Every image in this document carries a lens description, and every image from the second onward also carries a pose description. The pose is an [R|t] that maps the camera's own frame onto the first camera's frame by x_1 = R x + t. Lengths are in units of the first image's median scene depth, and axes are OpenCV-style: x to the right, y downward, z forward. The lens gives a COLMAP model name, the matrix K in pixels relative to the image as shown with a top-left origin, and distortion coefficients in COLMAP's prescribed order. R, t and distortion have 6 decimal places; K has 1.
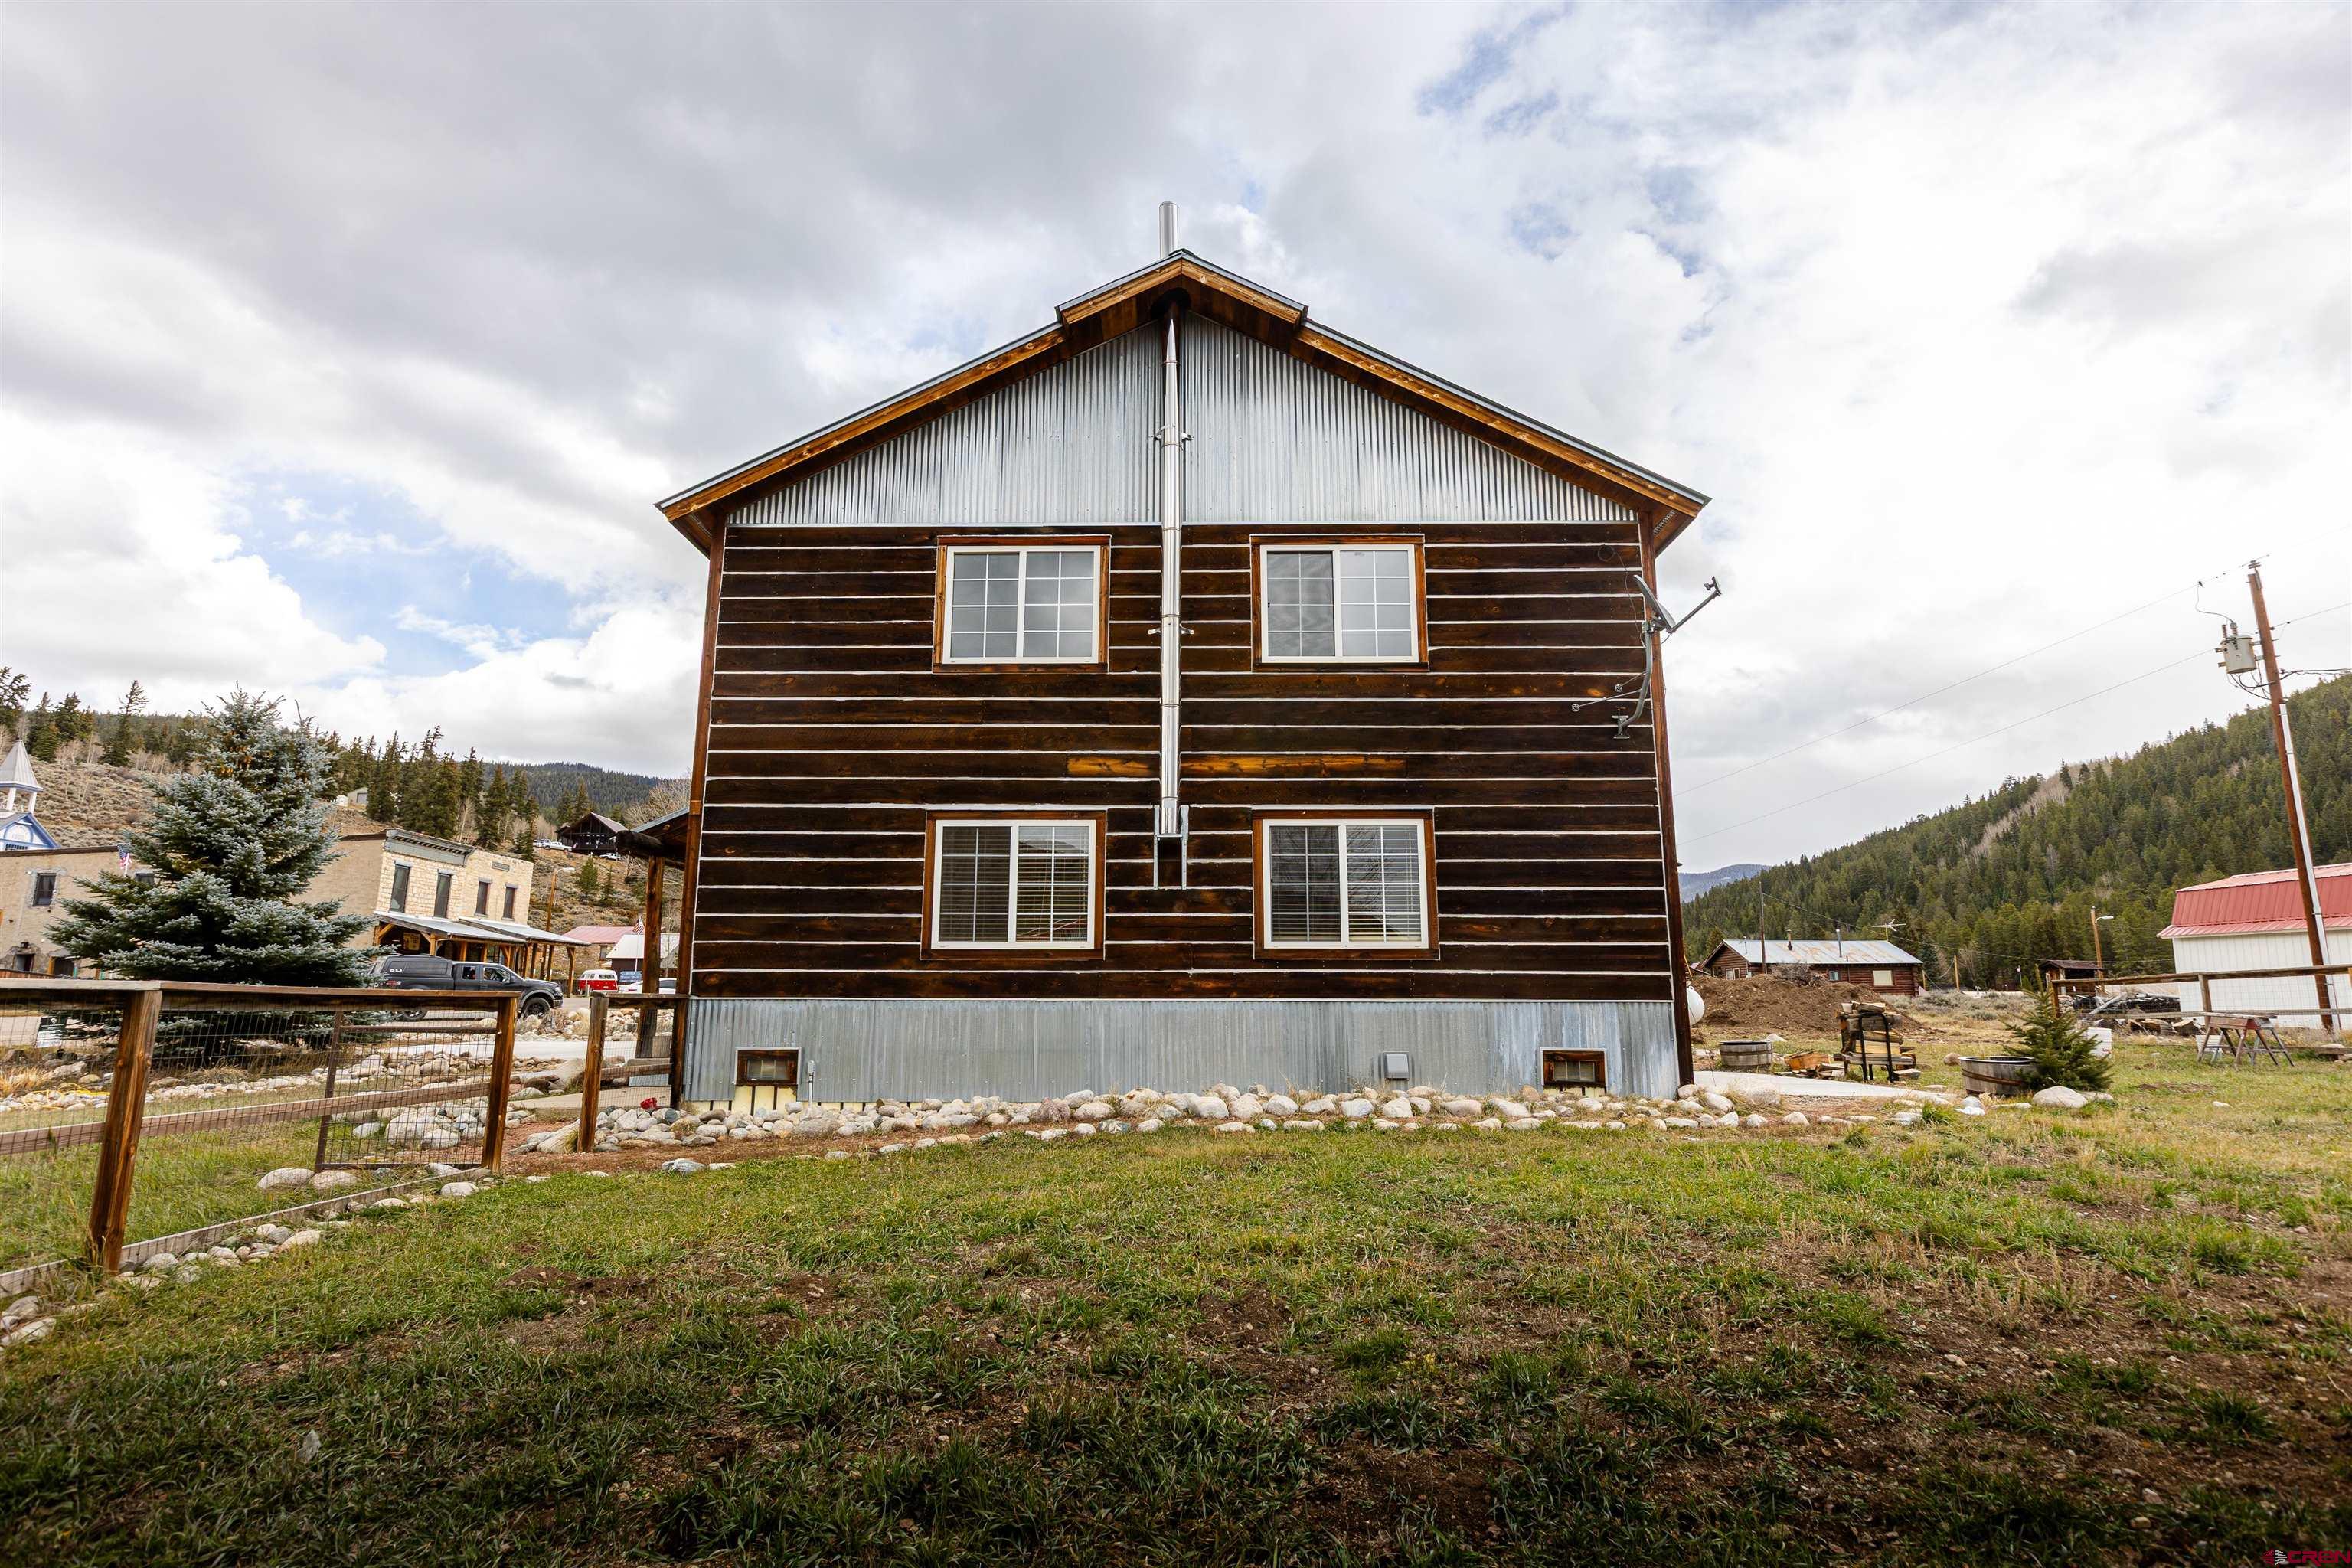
lens RADIAL K [[1302.5, 0, 1176.0], [0, 1302.5, 784.0], [0, 0, 1]] dist [-0.000819, 0.000106]
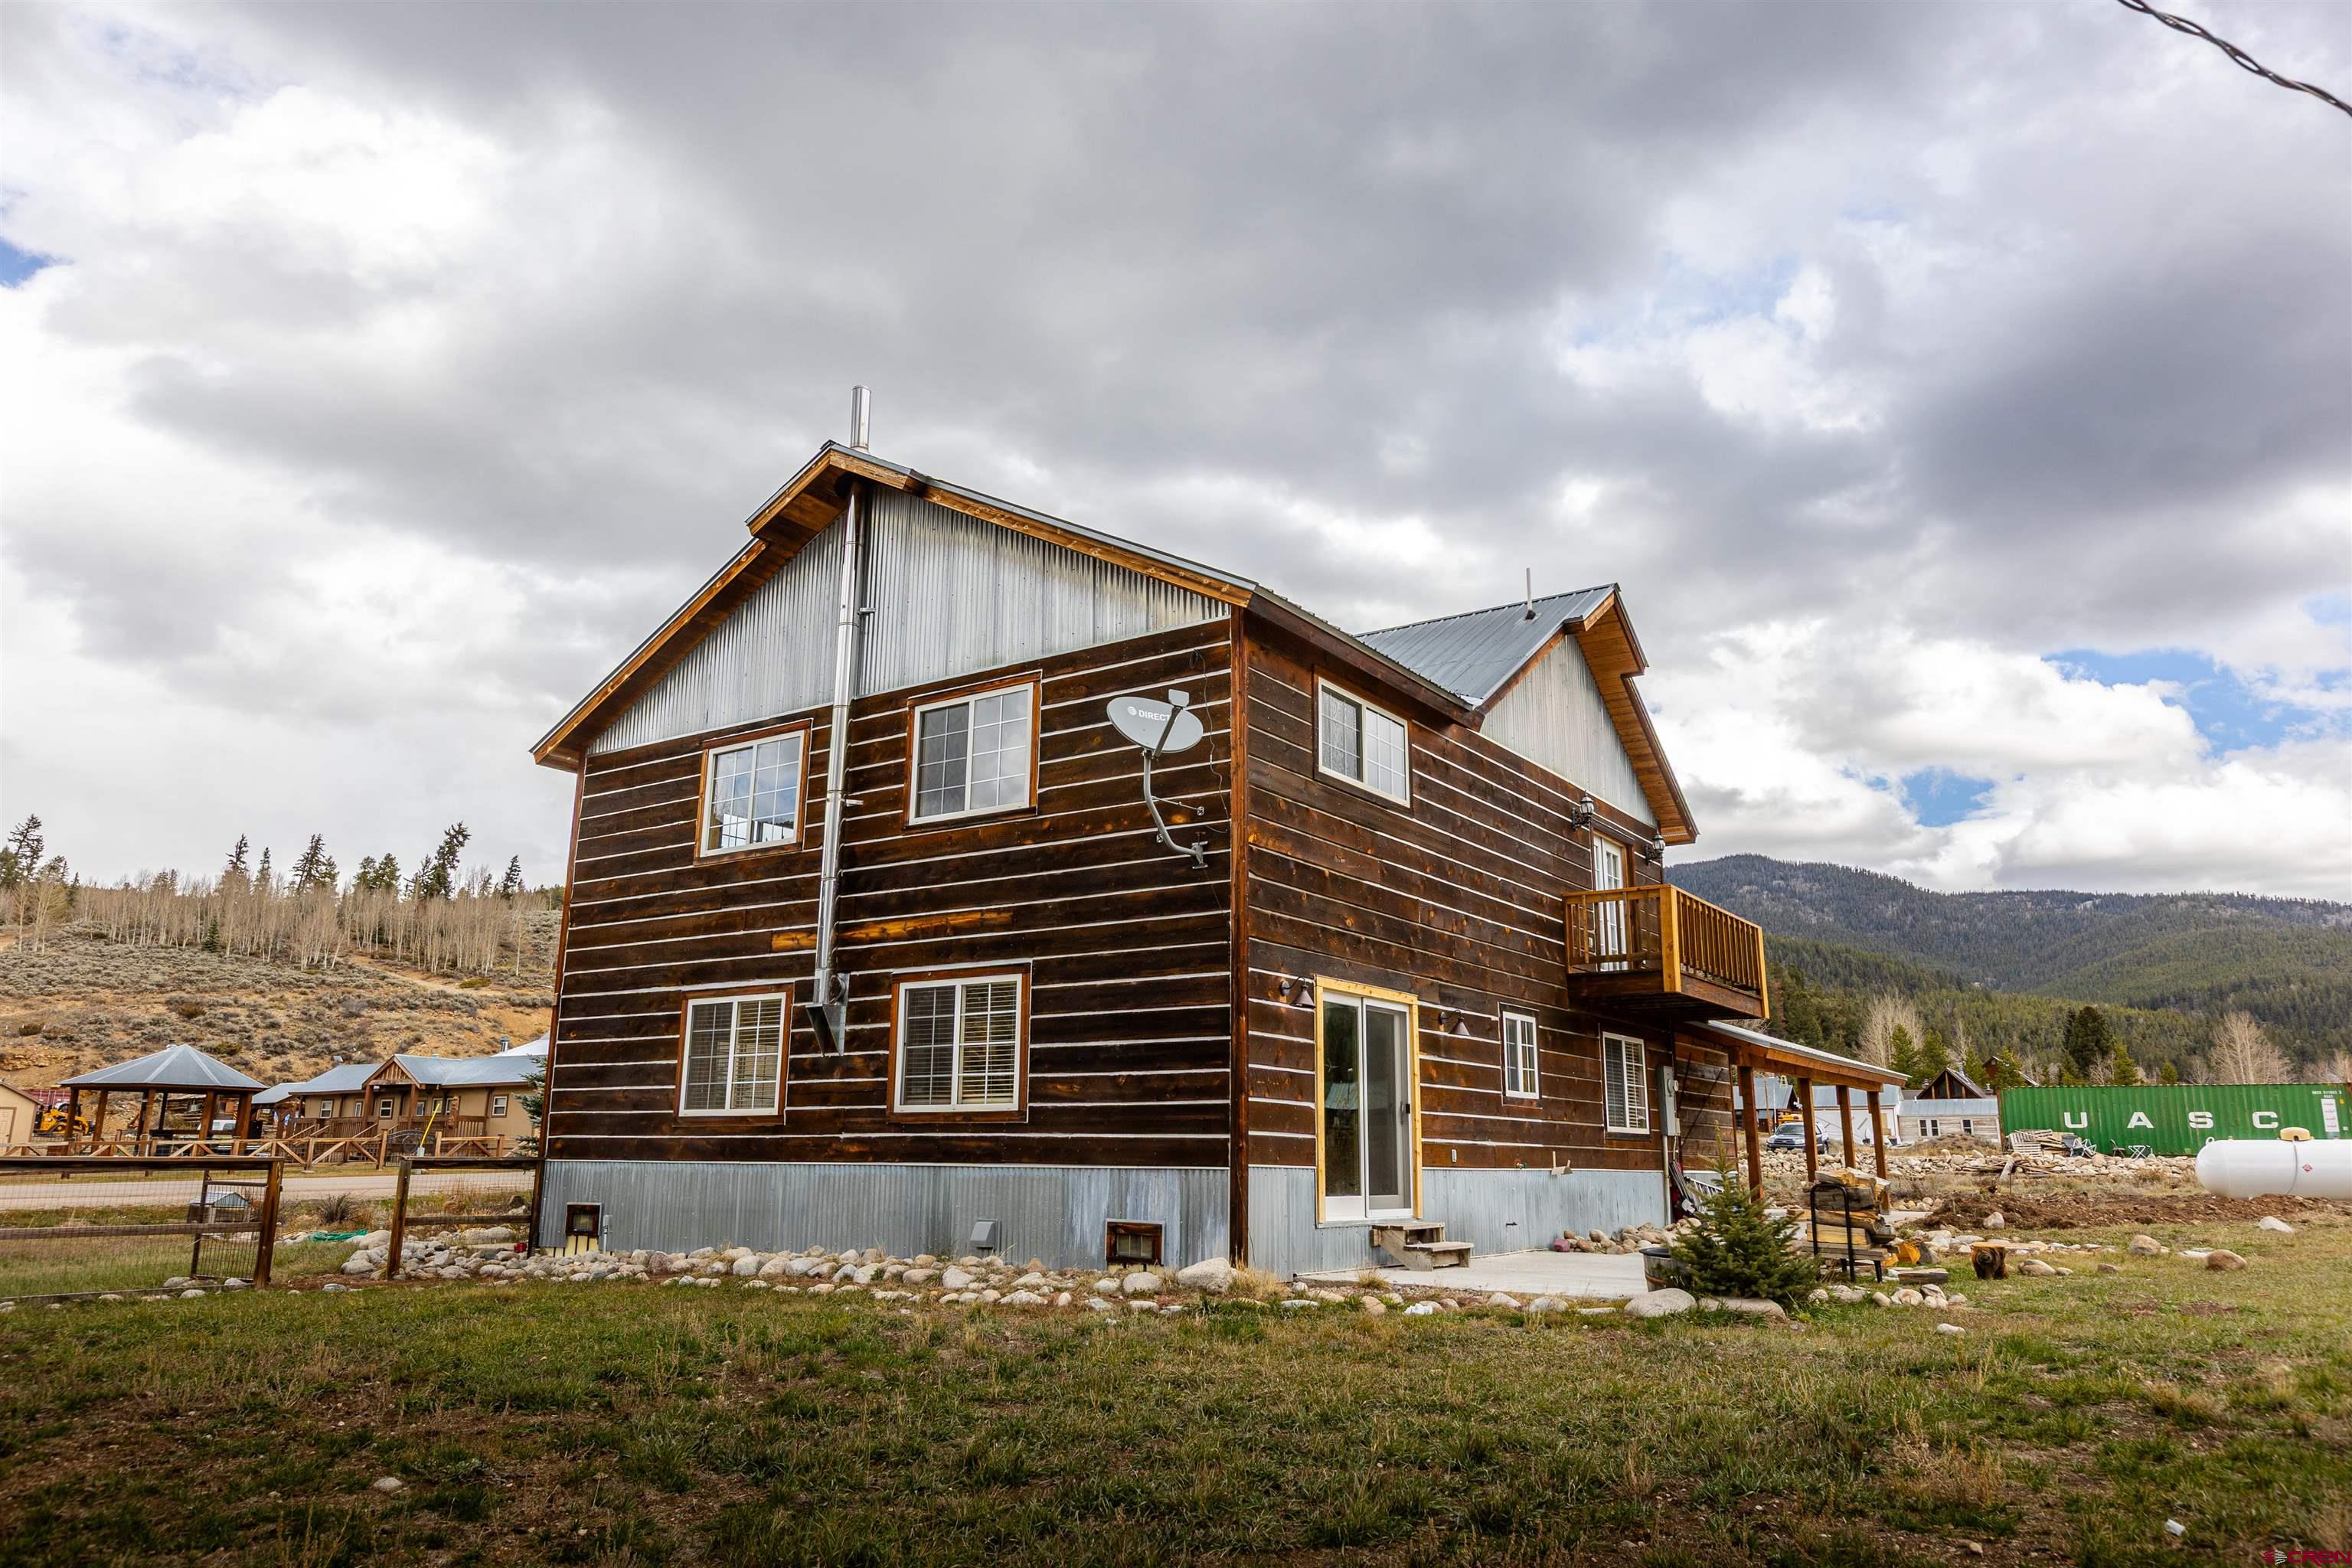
lens RADIAL K [[1664.0, 0, 1176.0], [0, 1664.0, 784.0], [0, 0, 1]] dist [-0.012793, -0.001356]
pose [[0.821425, -0.122626, -0.556977, 0.967673], [0.091056, 0.992282, -0.084177, 0.002174], [0.563001, 0.018429, 0.826251, 0.055305]]
